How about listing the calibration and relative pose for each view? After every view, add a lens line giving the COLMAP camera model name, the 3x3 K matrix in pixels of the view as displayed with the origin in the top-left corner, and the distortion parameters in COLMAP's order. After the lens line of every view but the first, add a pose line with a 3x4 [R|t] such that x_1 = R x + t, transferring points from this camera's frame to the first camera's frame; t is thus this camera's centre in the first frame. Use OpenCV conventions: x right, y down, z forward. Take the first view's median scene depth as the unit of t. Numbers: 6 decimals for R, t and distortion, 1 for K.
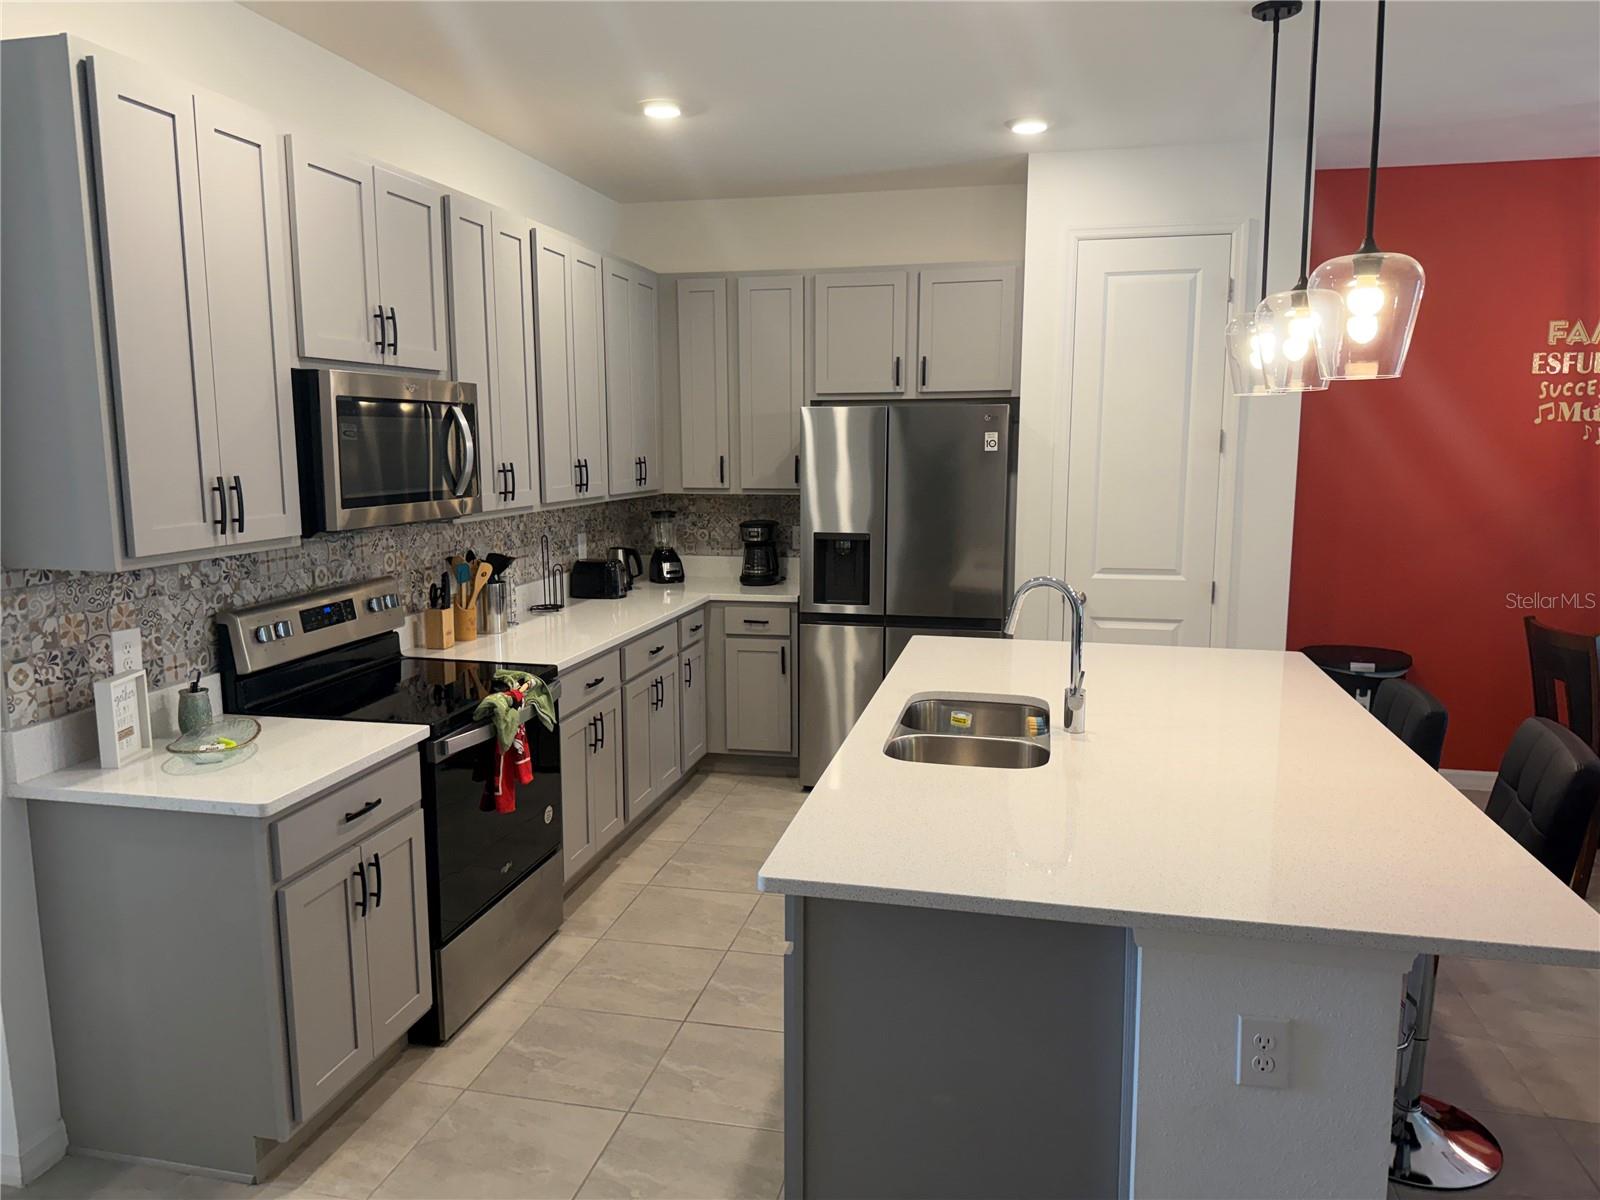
lens RADIAL K [[1128.1, 0, 784.7], [0, 1128.1, 600.9], [0, 0, 1]] dist [0.016262, -0.039657]
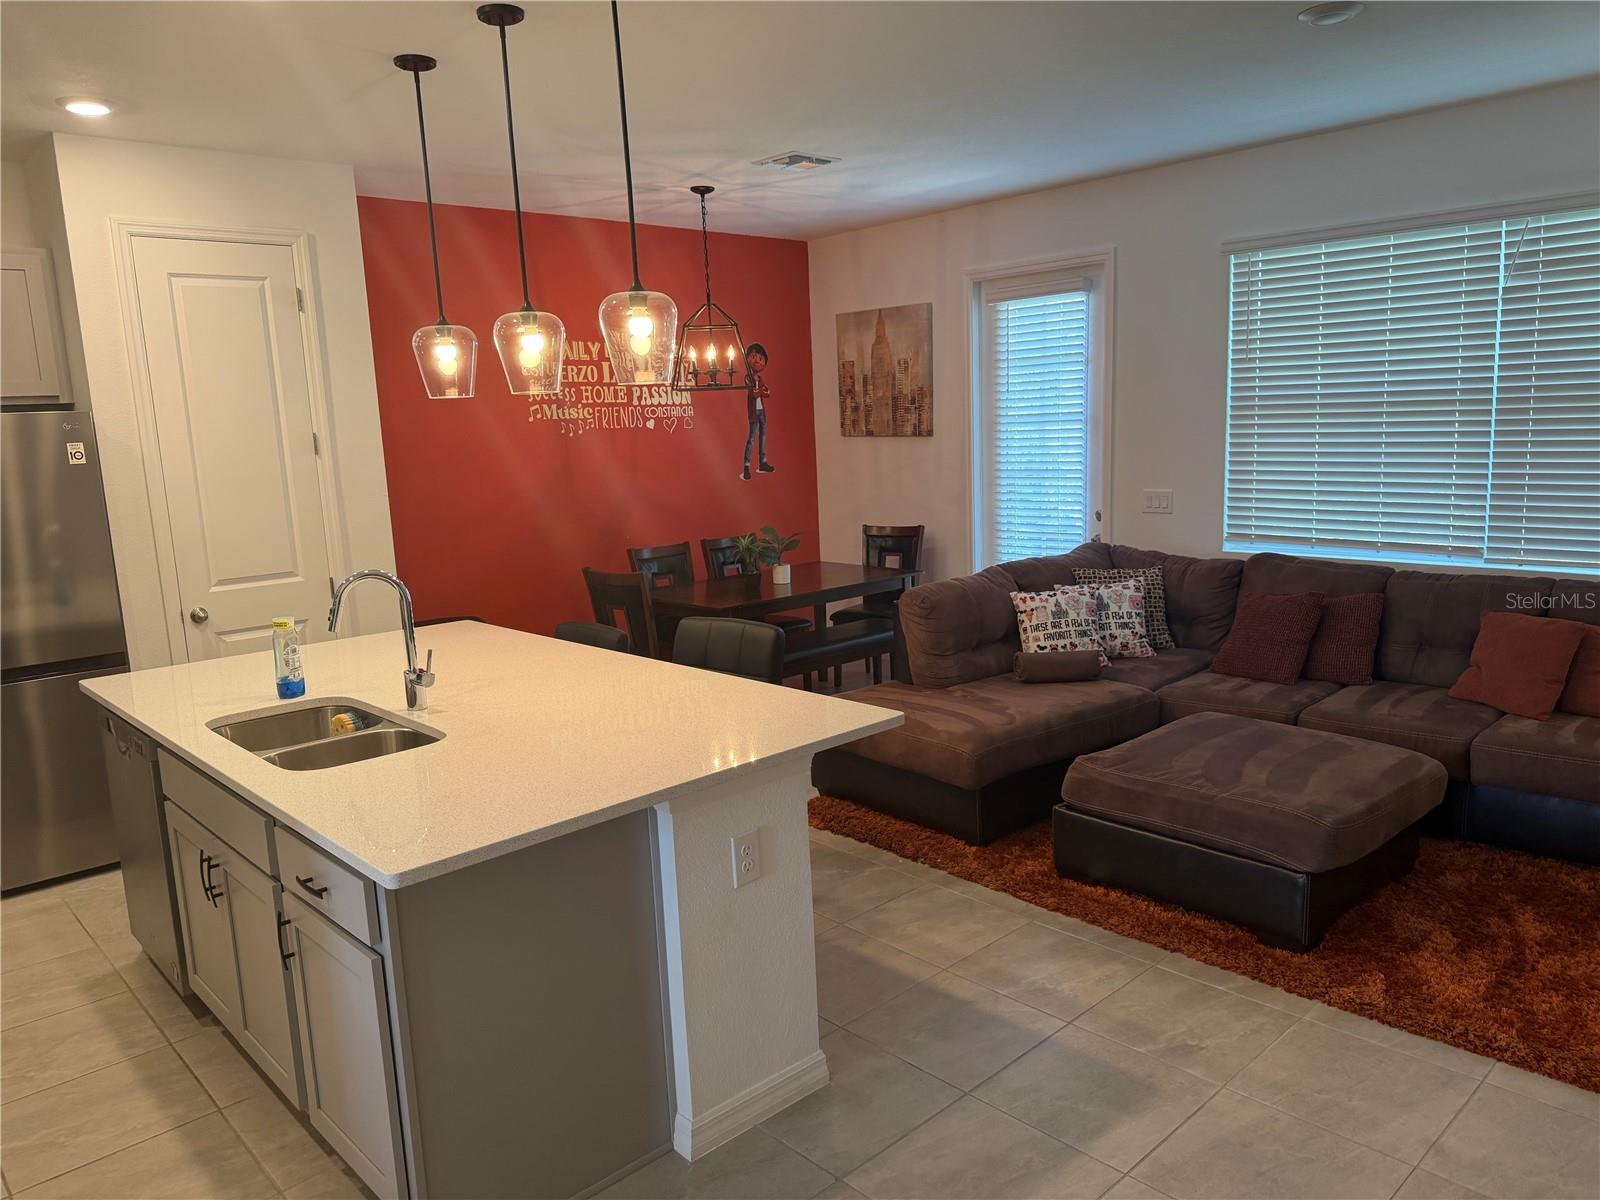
lens RADIAL K [[1128.1, 0, 841.6], [0, 1128.1, 577.3], [0, 0, 1]] dist [0.016262, -0.039657]
pose [[0.526227, -0.134089, 0.839706, -0.302302], [0.158658, 0.985631, 0.057964, -0.003744], [-0.835412, 0.102724, 0.539939, 0.050870]]
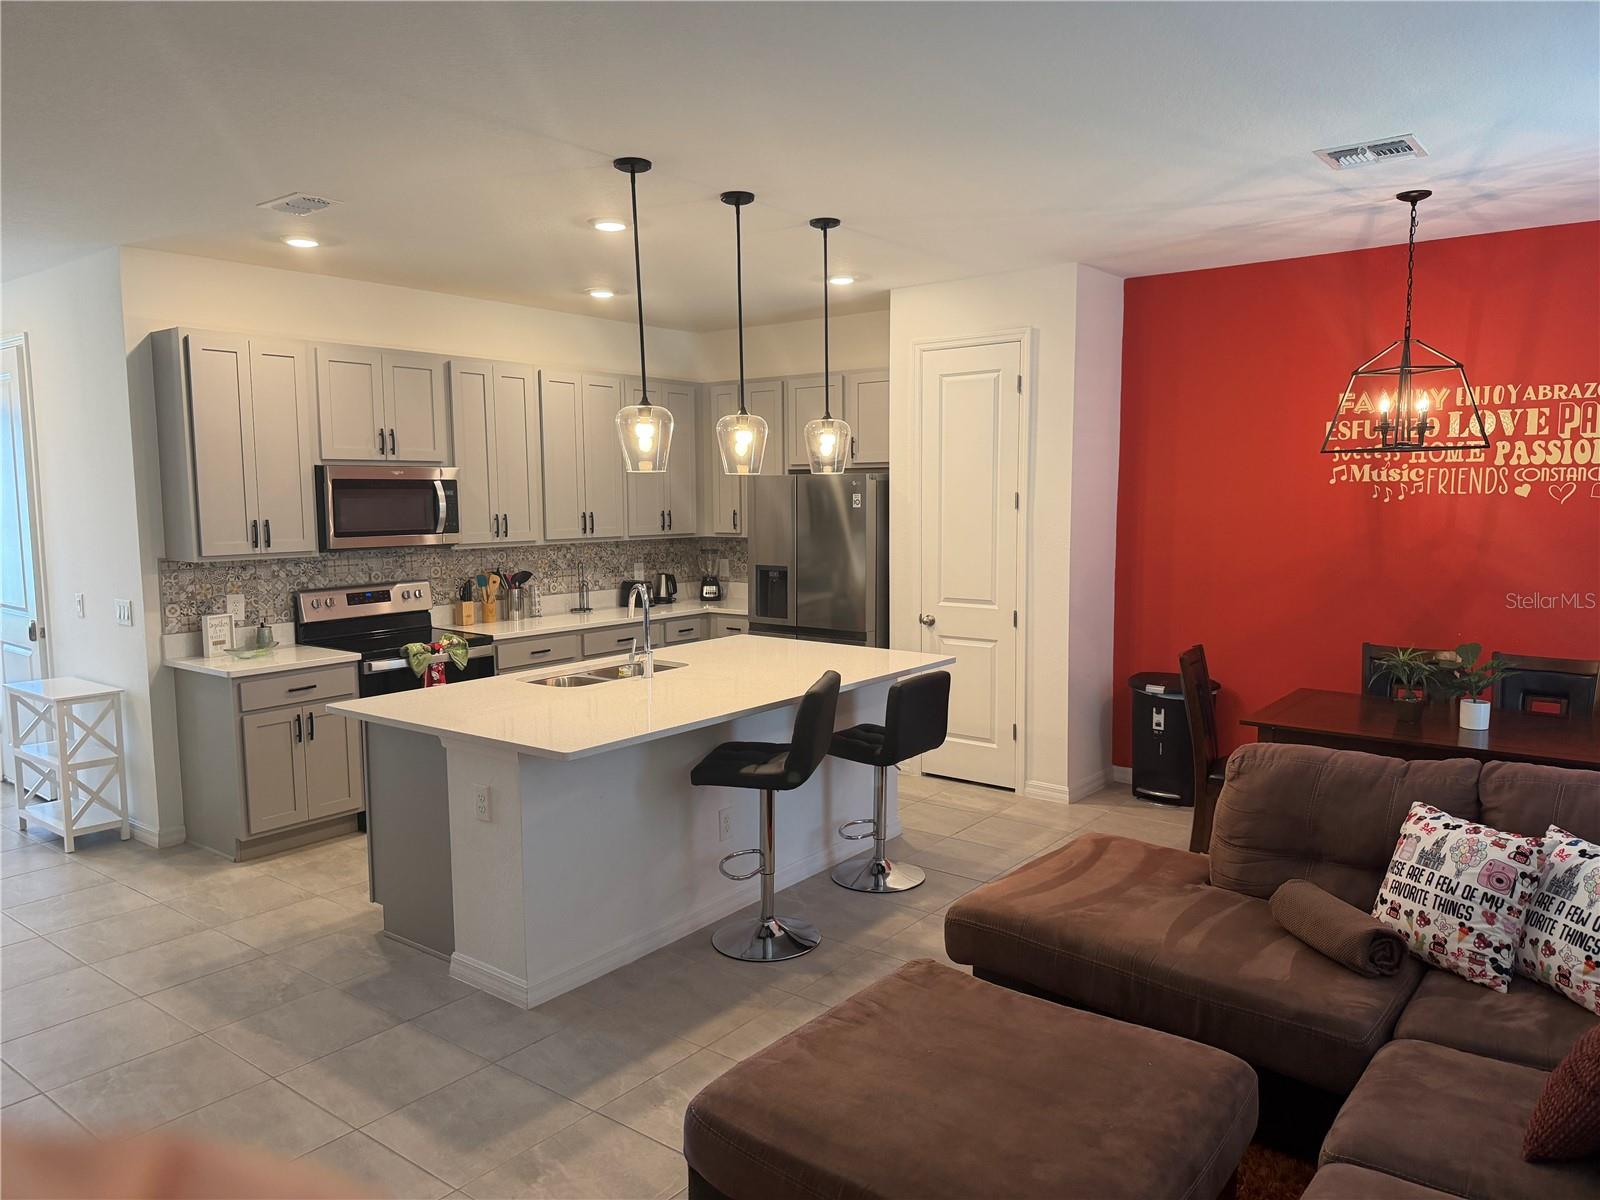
lens RADIAL K [[1128.1, 0, 811.7], [0, 1128.1, 598.6], [0, 0, 1]] dist [0.016262, -0.039657]
pose [[0.908934, 0.036325, -0.415355, 0.847649], [-0.055785, 0.997836, -0.034811, 0.032087], [0.413192, 0.054811, 0.908993, -0.297613]]
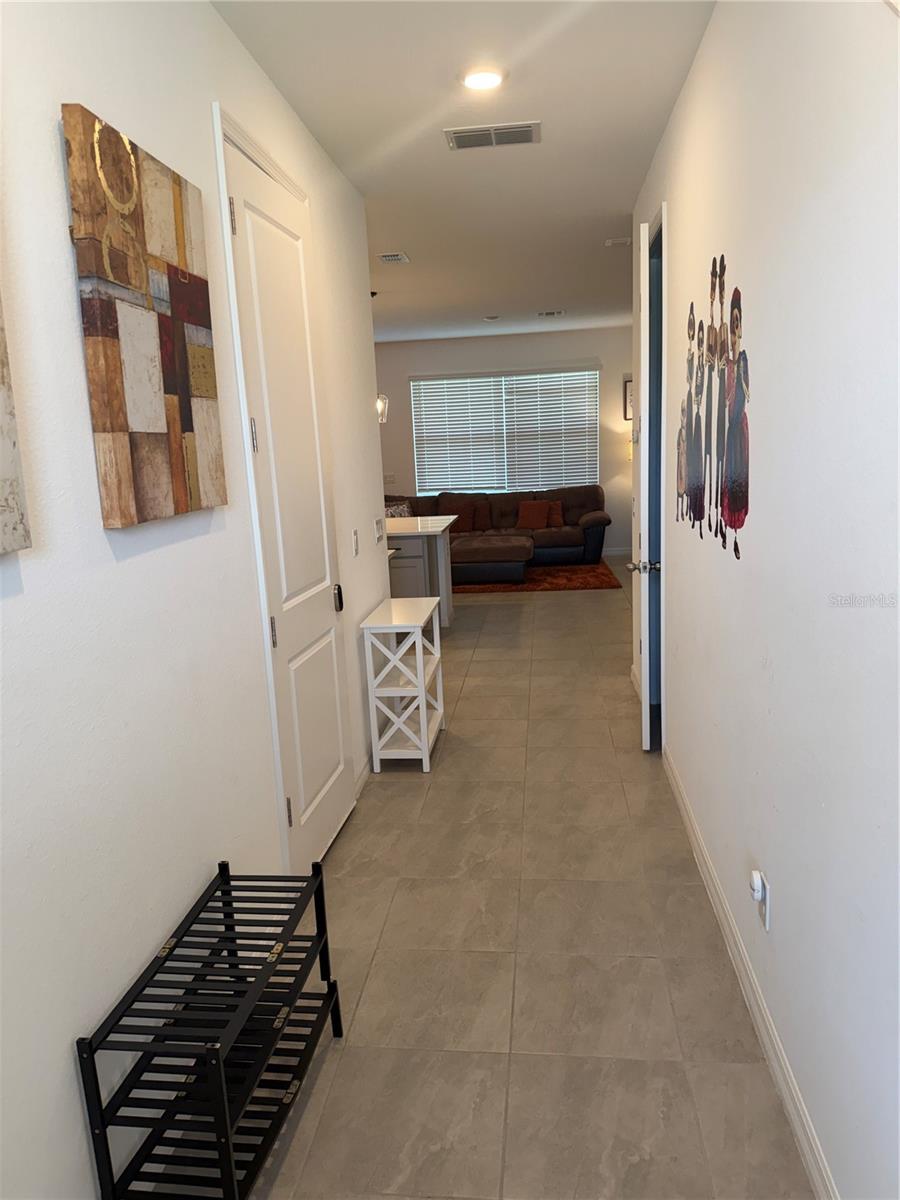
lens RADIAL K [[846.1, 0, 448.8], [0, 846.1, 600.7], [0, 0, 1]] dist [0.016262, -0.039657]
pose [[-0.100683, -0.210255, 0.972448, -3.379123], [0.196758, 0.953903, 0.226617, -0.359658], [-0.975269, 0.214153, -0.054673, 1.169445]]
